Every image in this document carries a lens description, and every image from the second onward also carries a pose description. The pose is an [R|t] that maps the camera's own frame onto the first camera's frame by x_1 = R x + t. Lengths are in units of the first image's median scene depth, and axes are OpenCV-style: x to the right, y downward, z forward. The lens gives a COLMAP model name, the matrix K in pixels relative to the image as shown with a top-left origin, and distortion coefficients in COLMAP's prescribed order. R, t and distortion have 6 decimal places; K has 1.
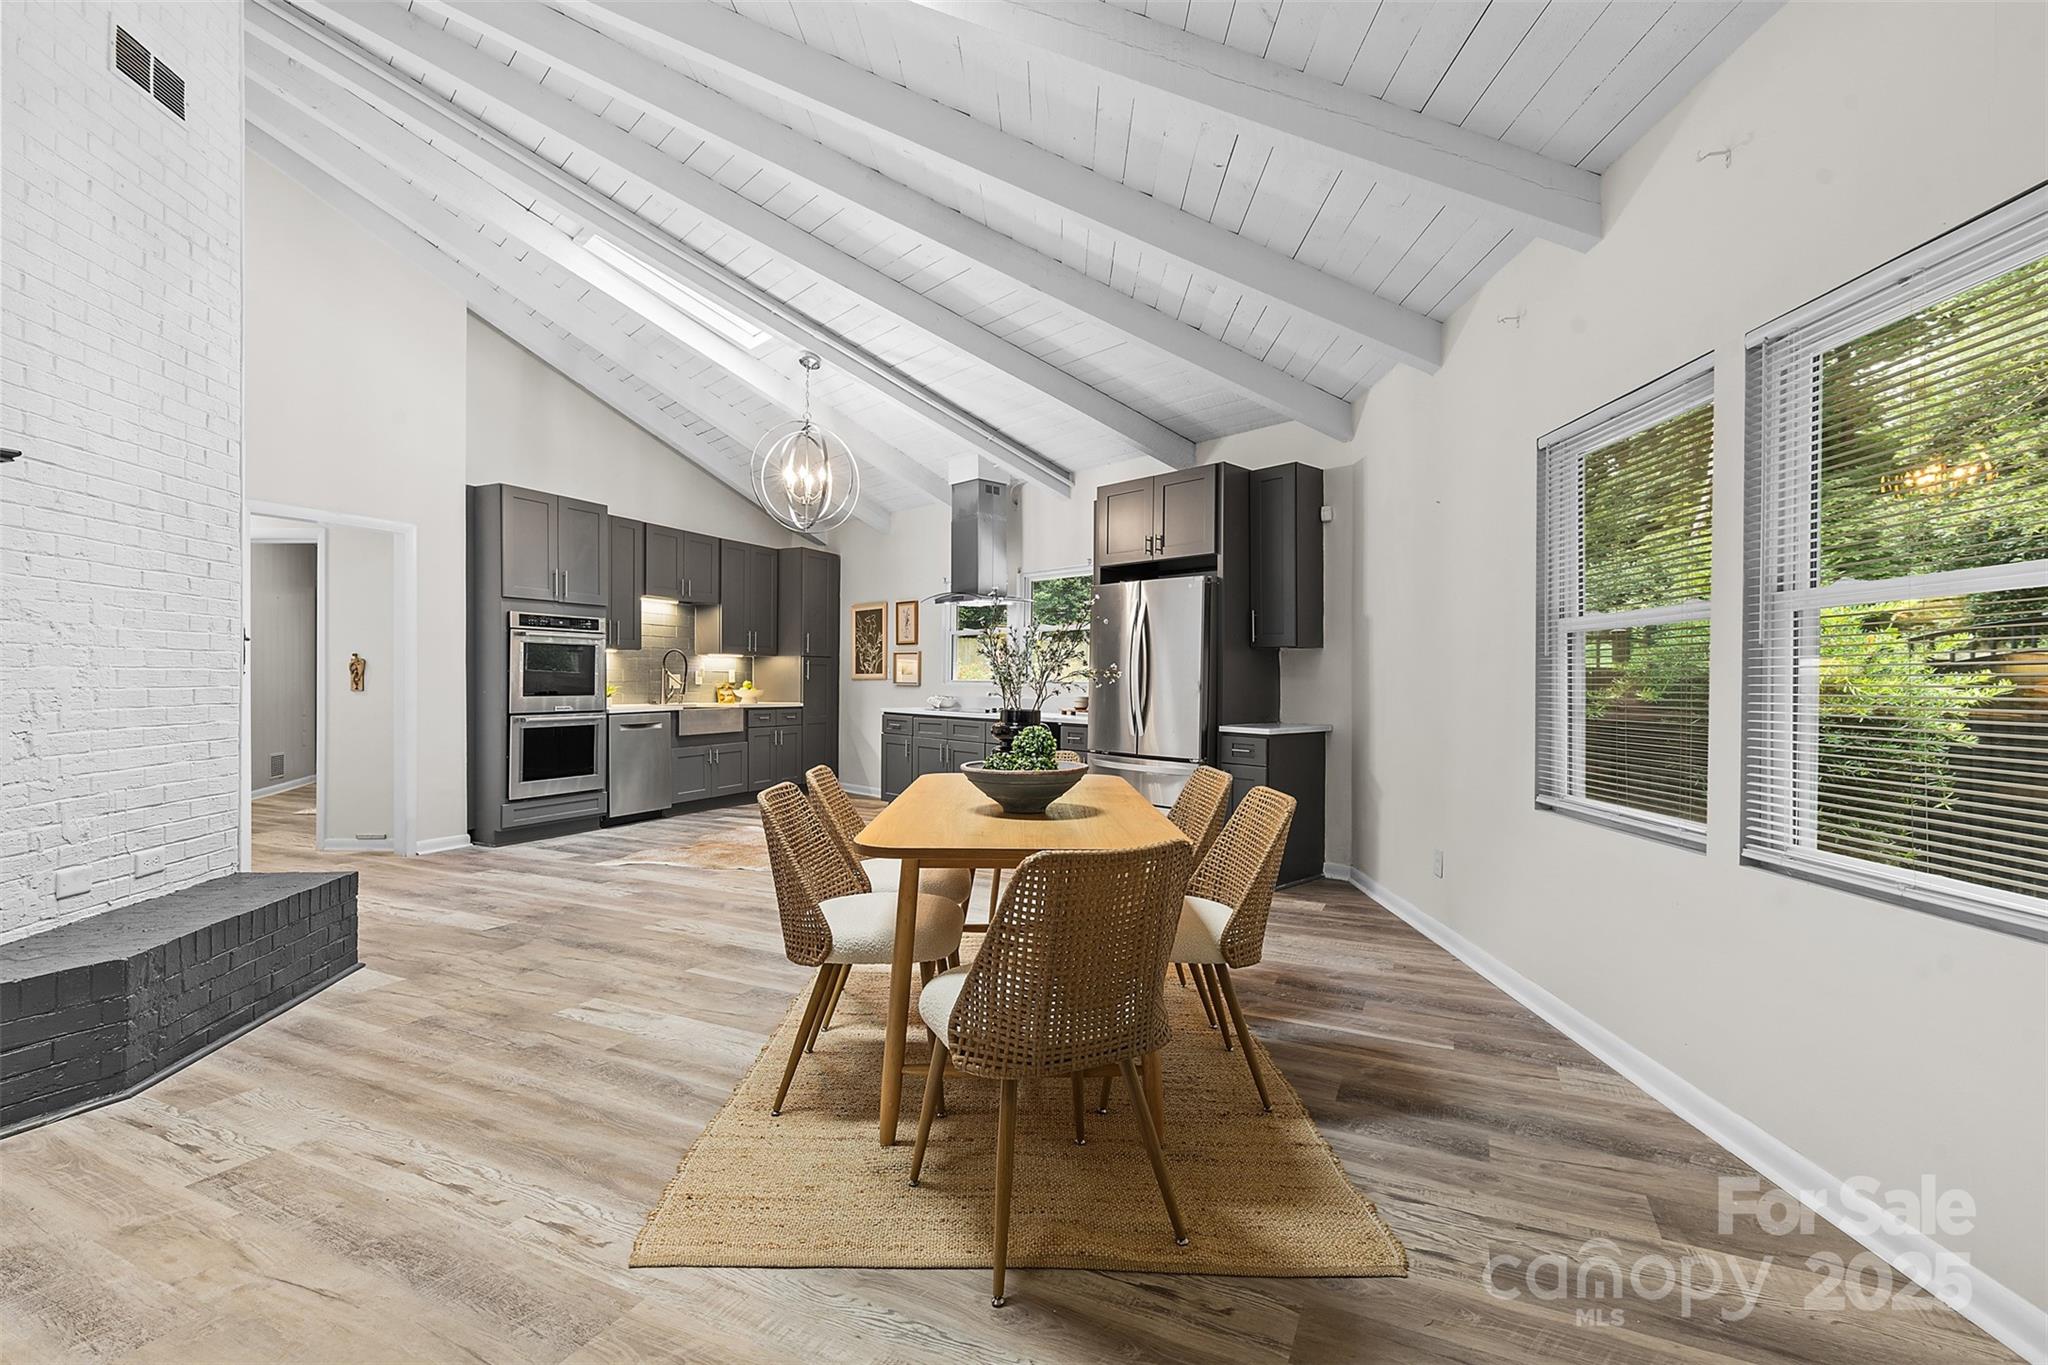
lens RADIAL K [[916.6, 0, 1024.0], [0, 916.6, 682.5], [0, 0, 1]] dist [0.011031, -0.004212]
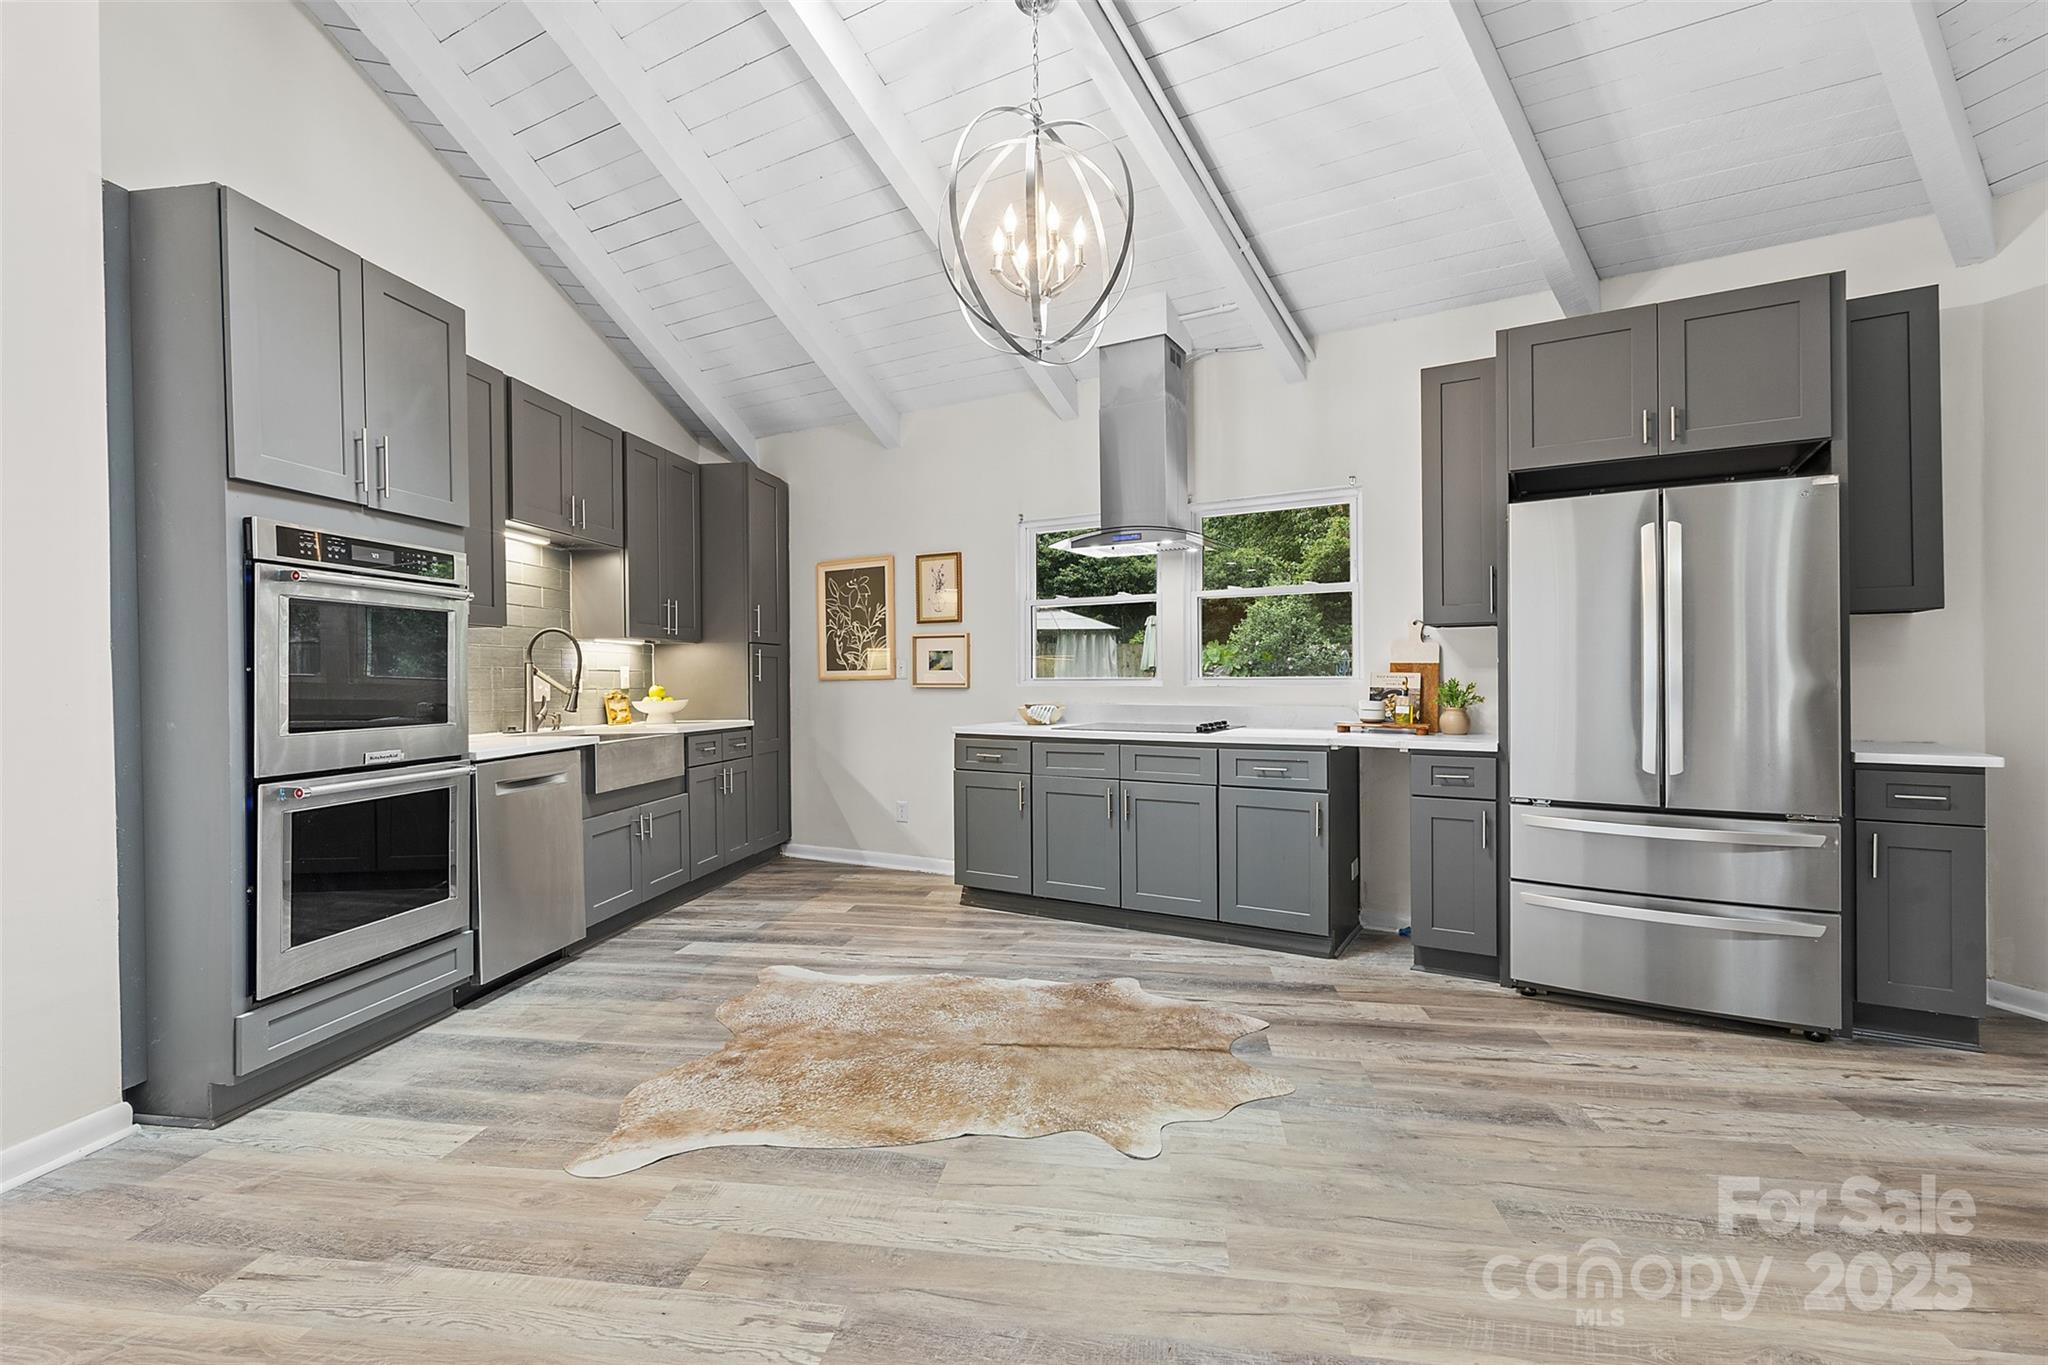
lens RADIAL K [[936.0, 0, 1027.5], [0, 936.0, 677.5], [0, 0, 1]] dist [0.007524, -0.000320]
pose [[0.955861, -0.015305, 0.293421, -0.360152], [0.016007, 0.999872, 0.000010, -0.004031], [-0.293383, 0.004687, 0.955983, 0.518359]]
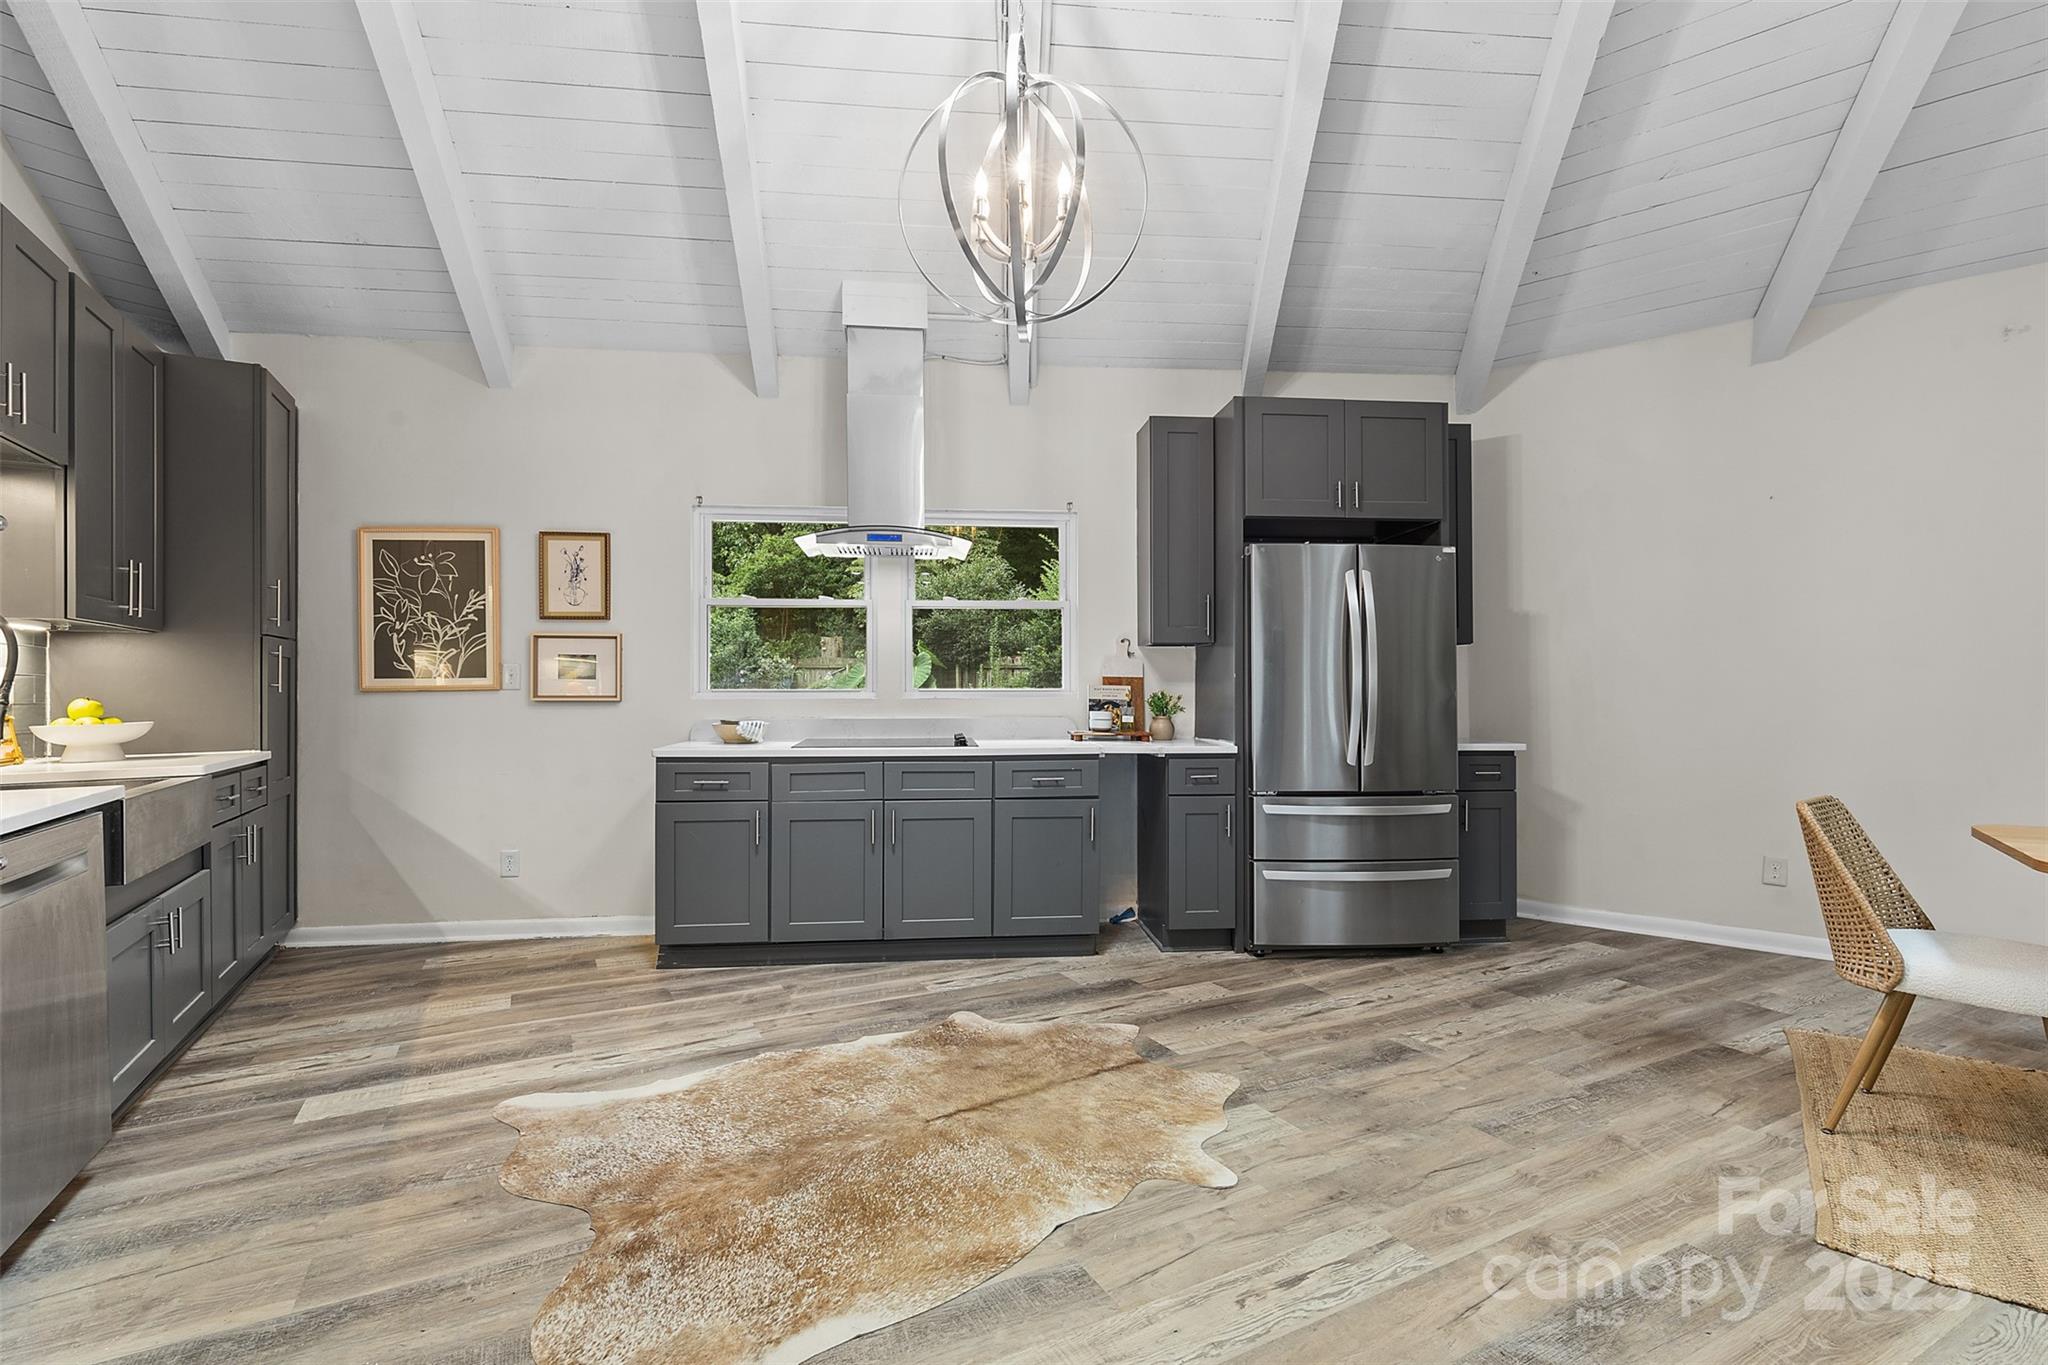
lens RADIAL K [[916.6, 0, 1024.0], [0, 916.6, 682.5], [0, 0, 1]] dist [0.011031, -0.004212]
pose [[0.594080, -0.005570, 0.804386, -0.535348], [0.009950, 0.999950, -0.000424, -0.006094], [-0.804344, 0.008256, 0.594106, 0.710110]]
